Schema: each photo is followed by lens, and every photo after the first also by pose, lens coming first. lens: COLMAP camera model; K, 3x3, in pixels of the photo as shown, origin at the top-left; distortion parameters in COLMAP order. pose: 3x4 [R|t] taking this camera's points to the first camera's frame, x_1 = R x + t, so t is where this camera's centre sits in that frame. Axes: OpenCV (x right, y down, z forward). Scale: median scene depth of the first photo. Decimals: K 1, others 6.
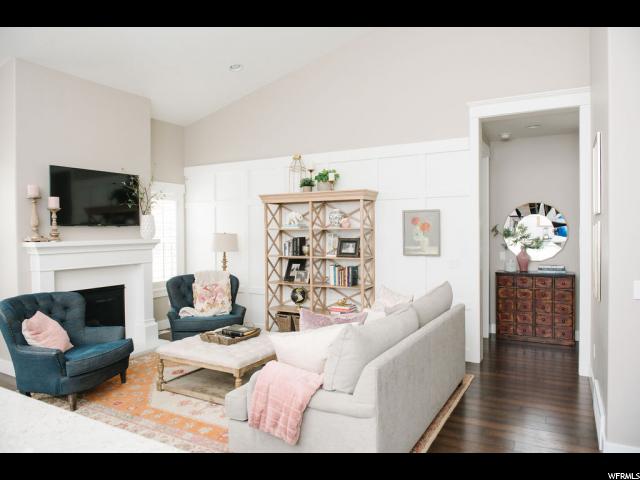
lens RADIAL K [[442.0, 0, 320.0], [0, 442.0, 240.0], [0, 0, 1]] dist [-0.057227, 0.060306]
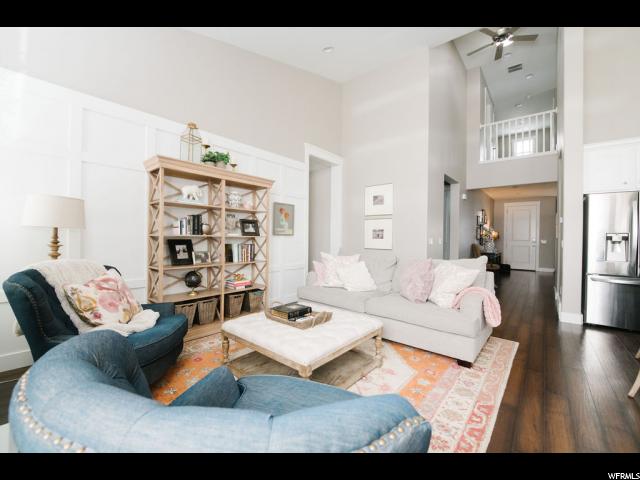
lens RADIAL K [[273.5, 0, 320.0], [0, 273.5, 240.0], [0, 0, 1]] dist [-0.000609, -0.000189]
pose [[0.181574, 0.002768, 0.983373, -0.619818], [0.006518, 0.999971, -0.004019, 0.055324], [-0.983356, 0.007139, 0.181551, 0.719387]]
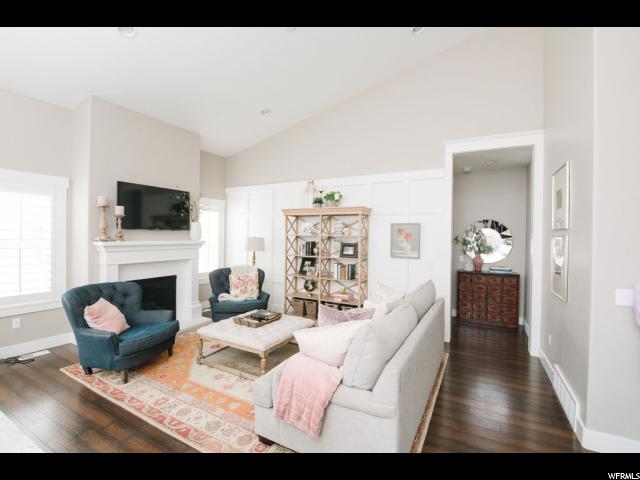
lens RADIAL K [[291.6, 0, 320.0], [0, 291.6, 240.0], [0, 0, 1]] dist [-0.001089, -0.000417]
pose [[0.999703, 0.021881, 0.010739, -0.032687], [-0.021810, 0.999740, -0.006665, -0.006564], [-0.010882, 0.006429, 0.999920, 0.134896]]
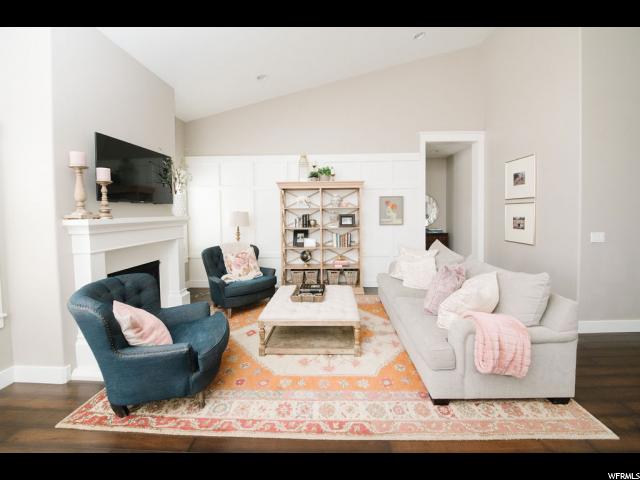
lens RADIAL K [[251.3, 0, 323.3], [0, 251.3, 221.4], [0, 0, 1]] dist [-0.000979, -0.000218]
pose [[0.883660, -0.018723, 0.467755, -0.411146], [0.013943, 0.999809, 0.013679, 0.007280], [-0.467922, -0.005565, 0.883752, 0.309873]]
